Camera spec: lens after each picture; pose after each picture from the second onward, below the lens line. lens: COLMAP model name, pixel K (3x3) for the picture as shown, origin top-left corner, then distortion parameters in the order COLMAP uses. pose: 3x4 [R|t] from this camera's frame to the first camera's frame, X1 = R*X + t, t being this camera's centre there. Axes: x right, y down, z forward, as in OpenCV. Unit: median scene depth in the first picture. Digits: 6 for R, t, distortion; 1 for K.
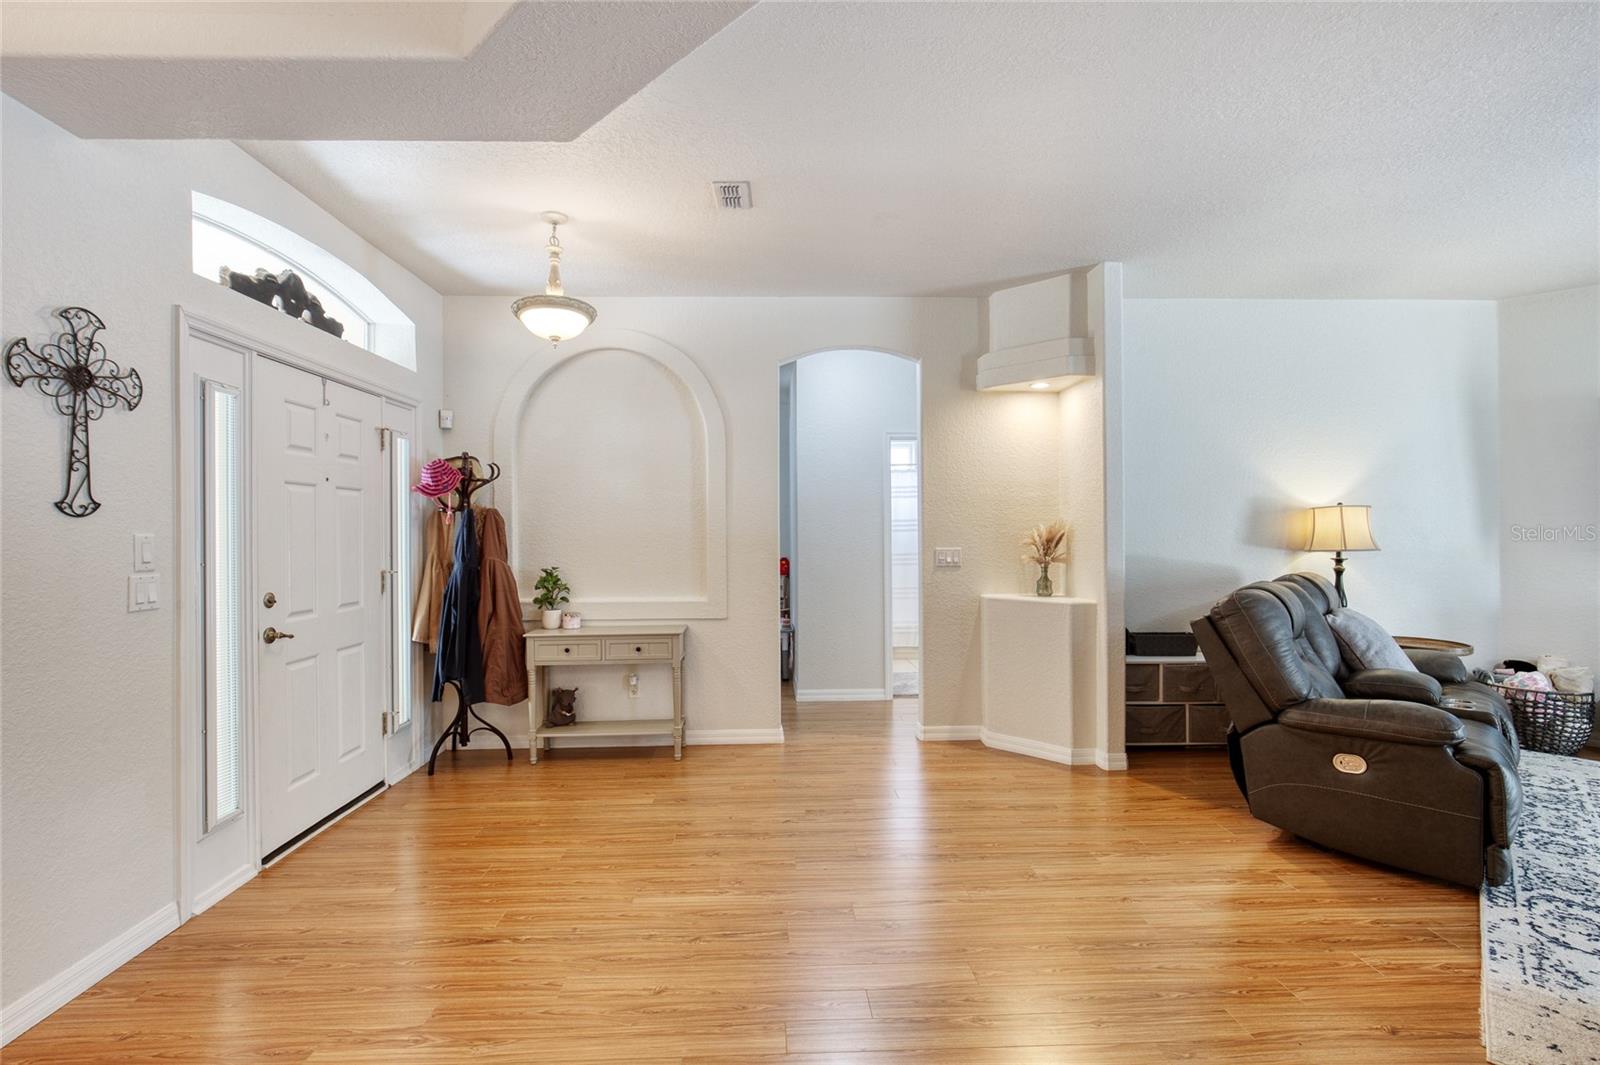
lens RADIAL K [[726.8, 0, 791.6], [0, 726.8, 532.3], [0, 0, 1]] dist [-0.019184, 0.009190]
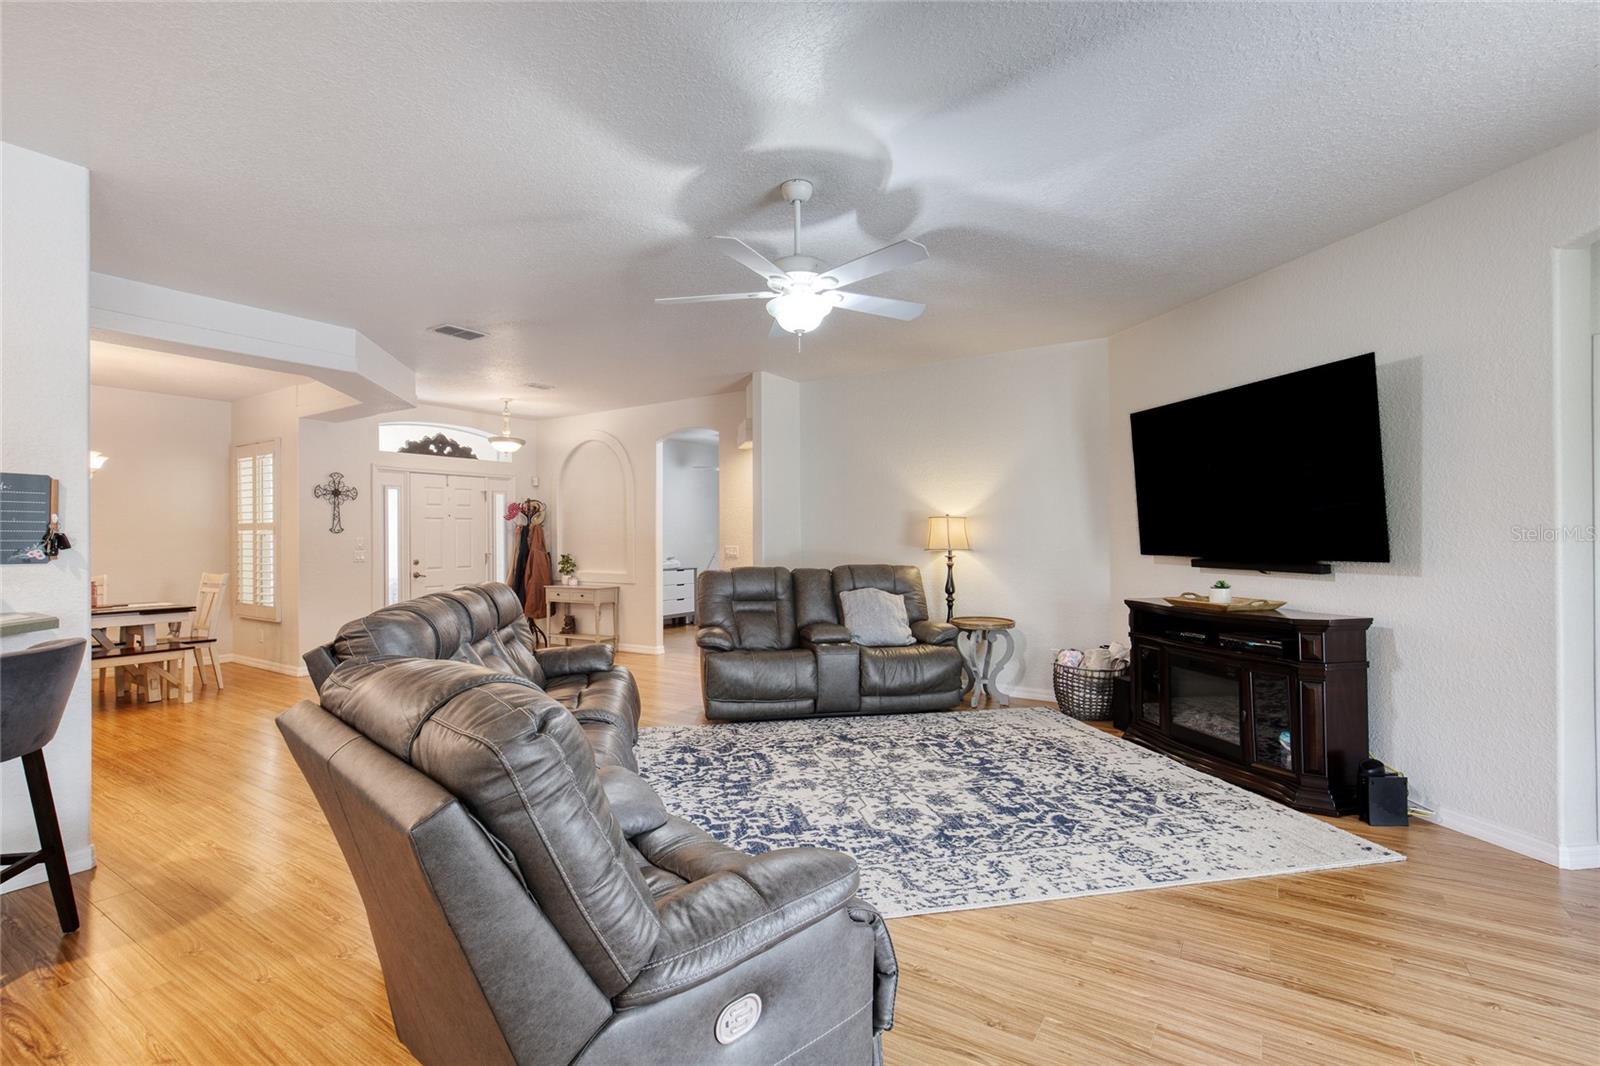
lens RADIAL K [[737.9, 0, 796.2], [0, 737.9, 534.9], [0, 0, 1]] dist [-0.015299, 0.009633]
pose [[0.817666, -0.001104, -0.575692, 1.773888], [0.002715, 0.999994, 0.001939, -0.008364], [0.575686, -0.003148, 0.817665, -0.381265]]
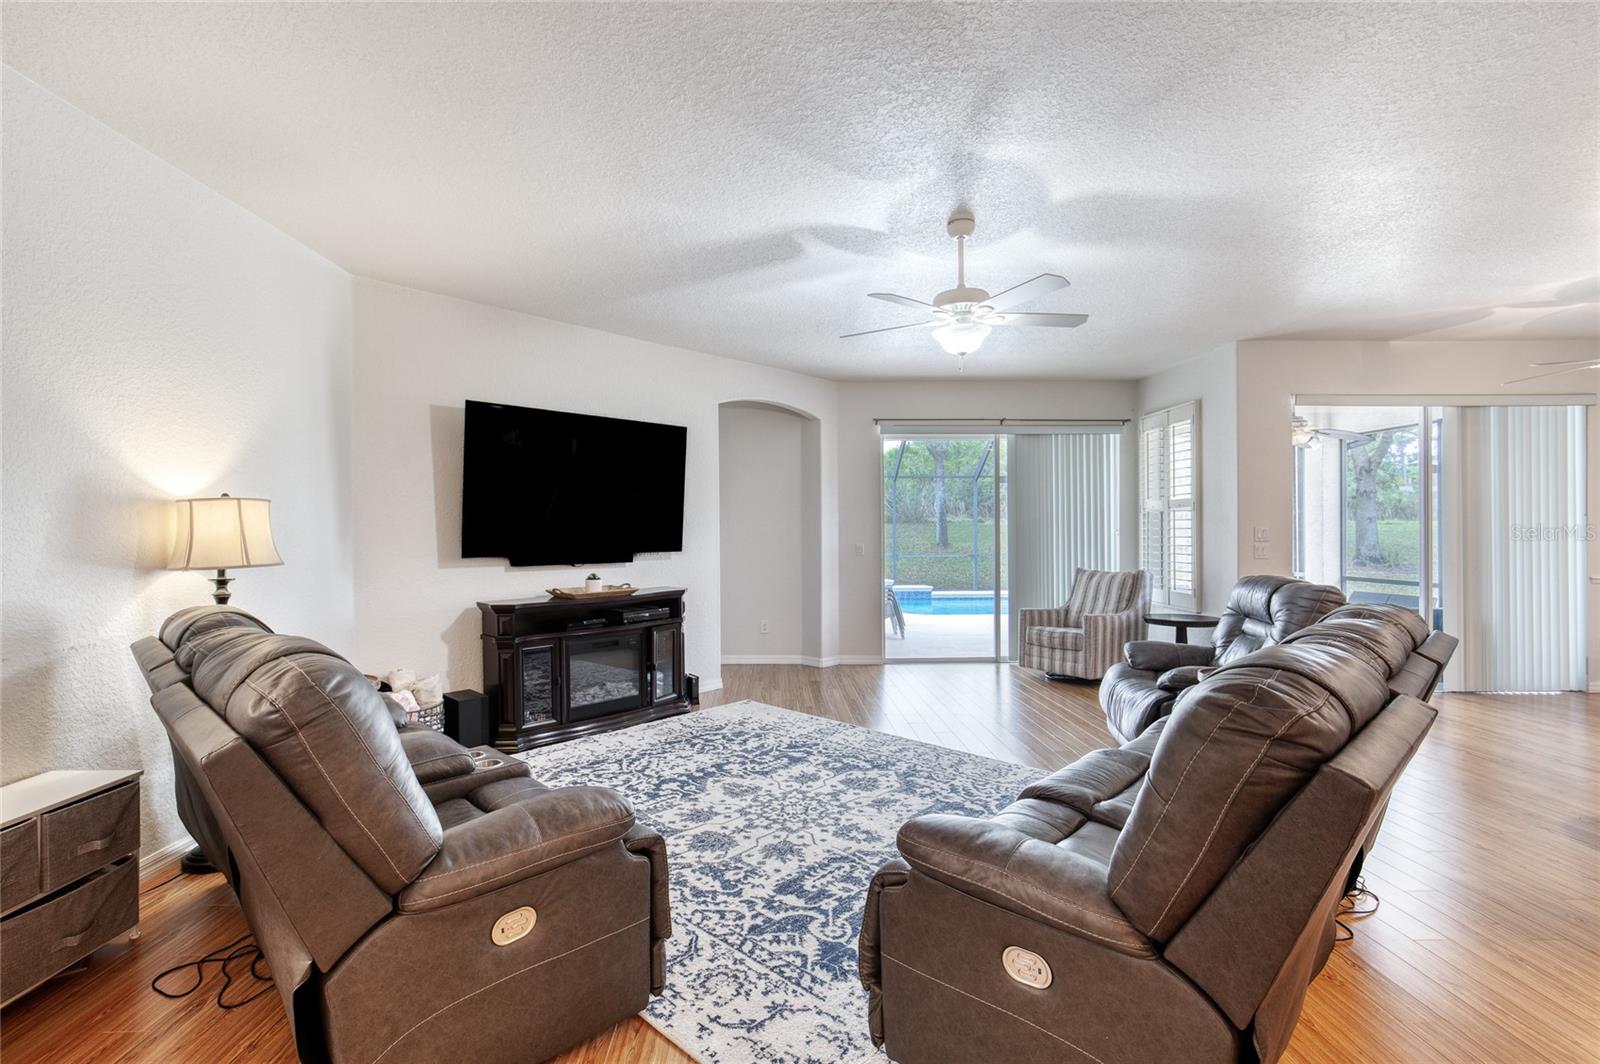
lens RADIAL K [[733.2, 0, 780.8], [0, 733.2, 532.7], [0, 0, 1]] dist [-0.019628, 0.010045]
pose [[0.021724, 0.004819, 0.999752, 0.148410], [0.005530, 0.999973, -0.004940, 0.000398], [-0.999749, 0.005636, 0.021697, 0.646075]]
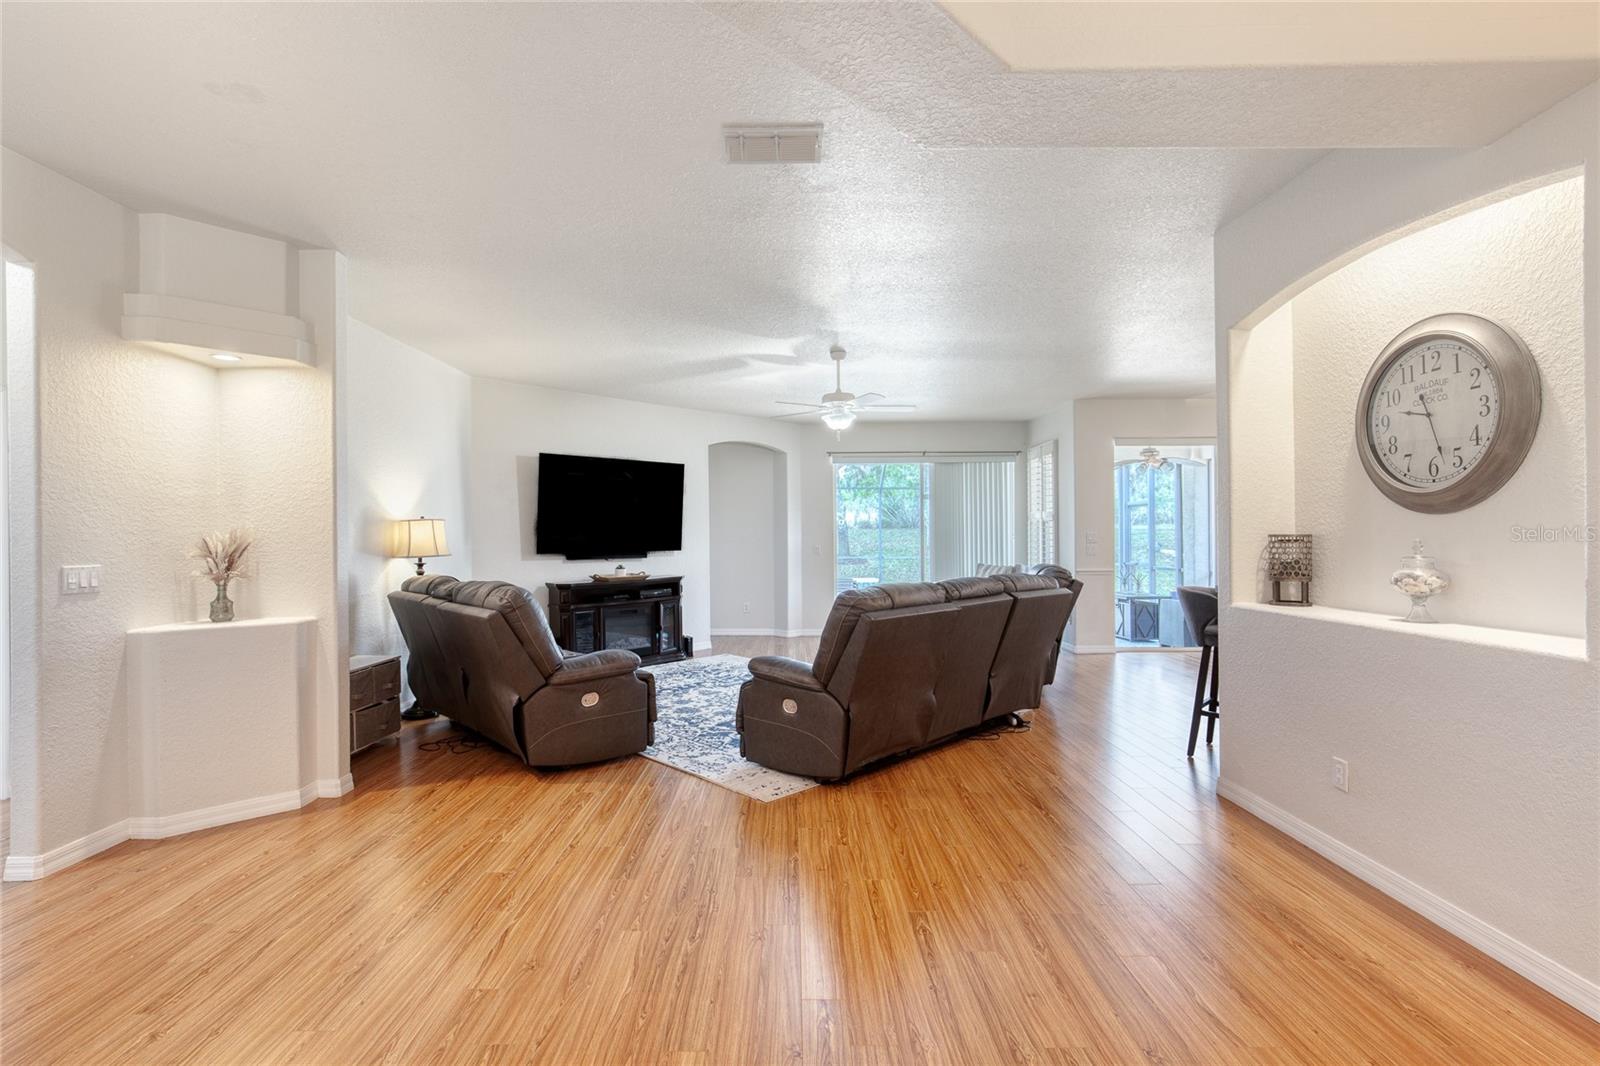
lens RADIAL K [[721.5, 0, 775.6], [0, 721.5, 533.1], [0, 0, 1]] dist [-0.000077, 0.000077]
pose [[0.056073, 0.010611, 0.998370, -0.553626], [0.007113, 0.999914, -0.011027, 0.005075], [-0.998401, 0.007720, 0.055993, 0.459771]]
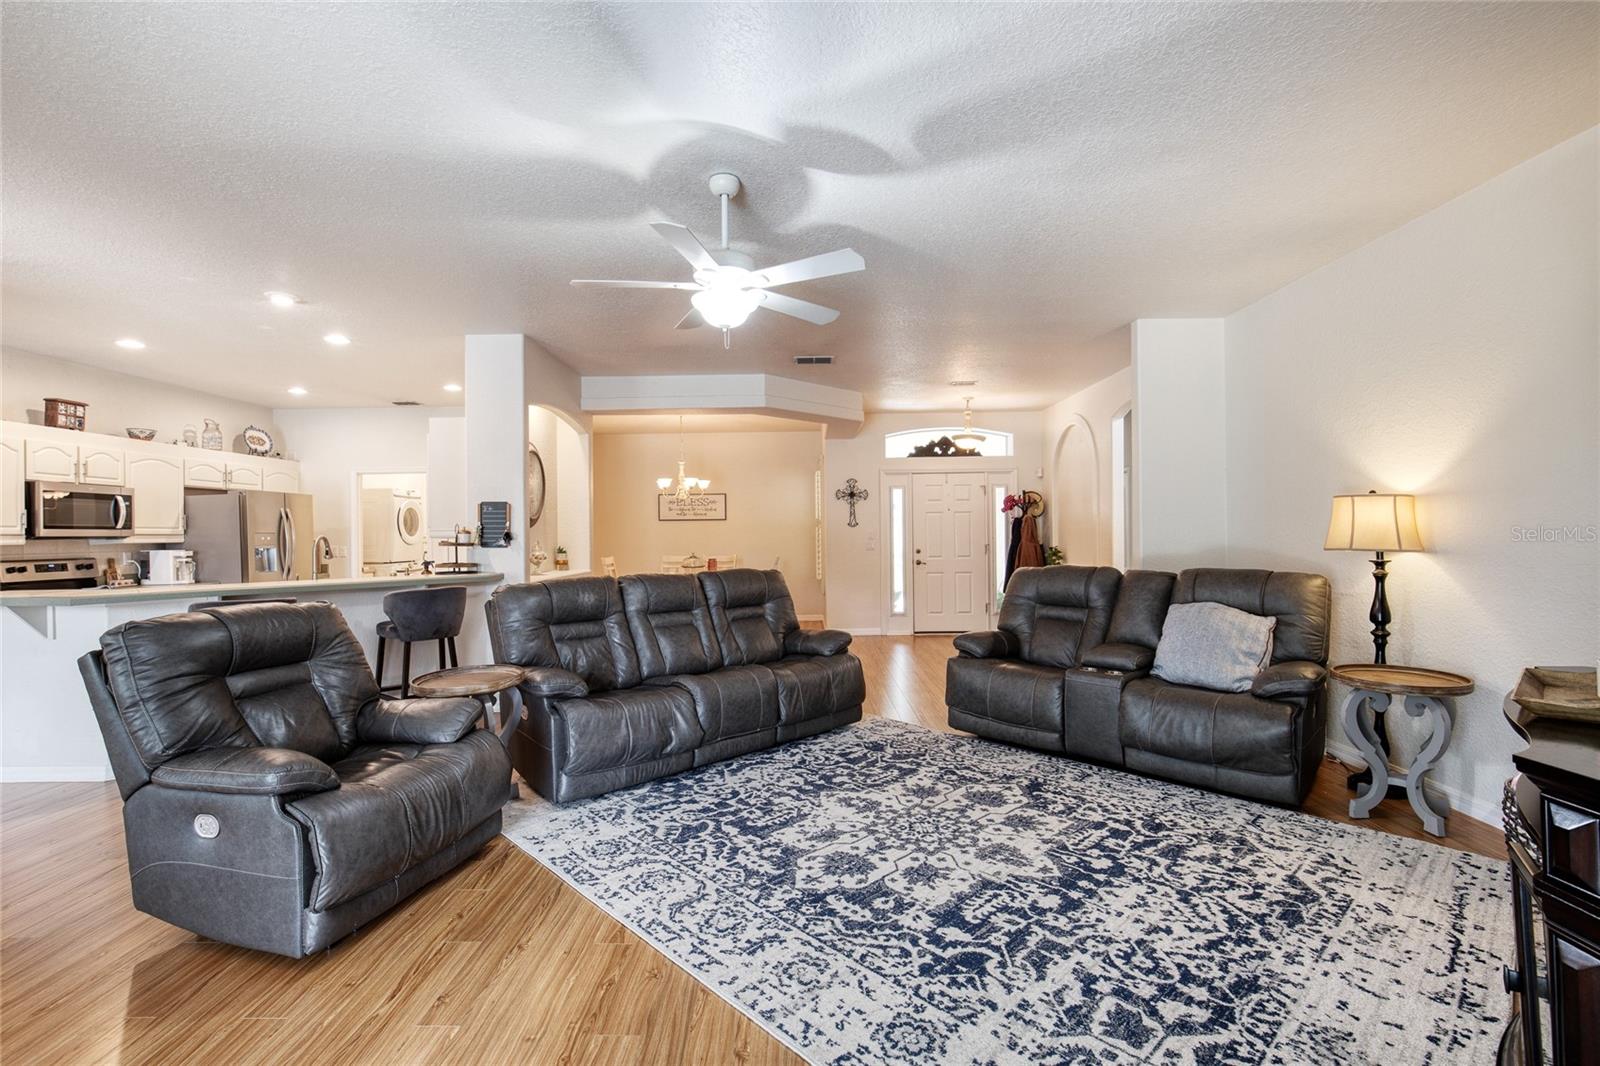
lens RADIAL K [[733.2, 0, 780.8], [0, 733.2, 533.7], [0, 0, 1]] dist [-0.019628, 0.010045]
pose [[-0.062412, 0.007717, -0.998021, 2.161955], [0.013114, 0.999890, 0.006911, -0.010095], [0.997964, -0.012657, -0.062506, 0.527829]]
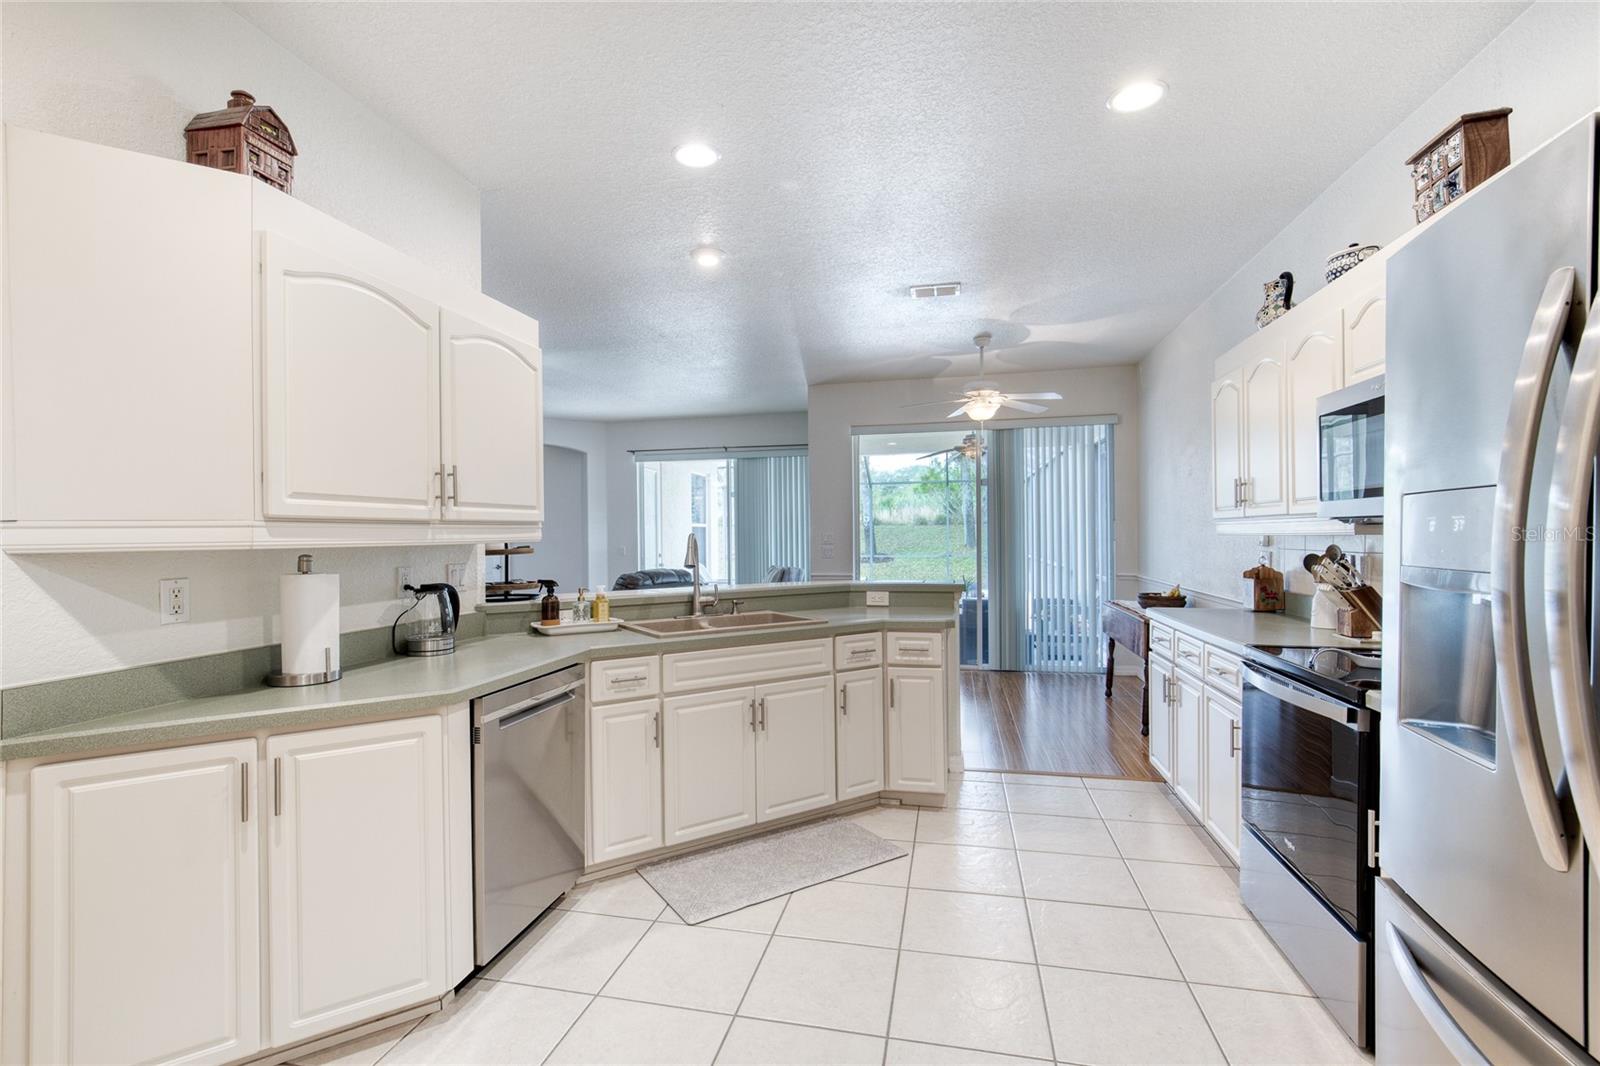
lens RADIAL K [[733.2, 0, 780.8], [0, 733.2, 533.7], [0, 0, 1]] dist [-0.019628, 0.010045]
pose [[0.269815, 0.004185, 0.962903, -0.241219], [0.011008, 0.999912, -0.007431, 0.001792], [-0.962849, 0.012604, 0.269745, -0.931677]]
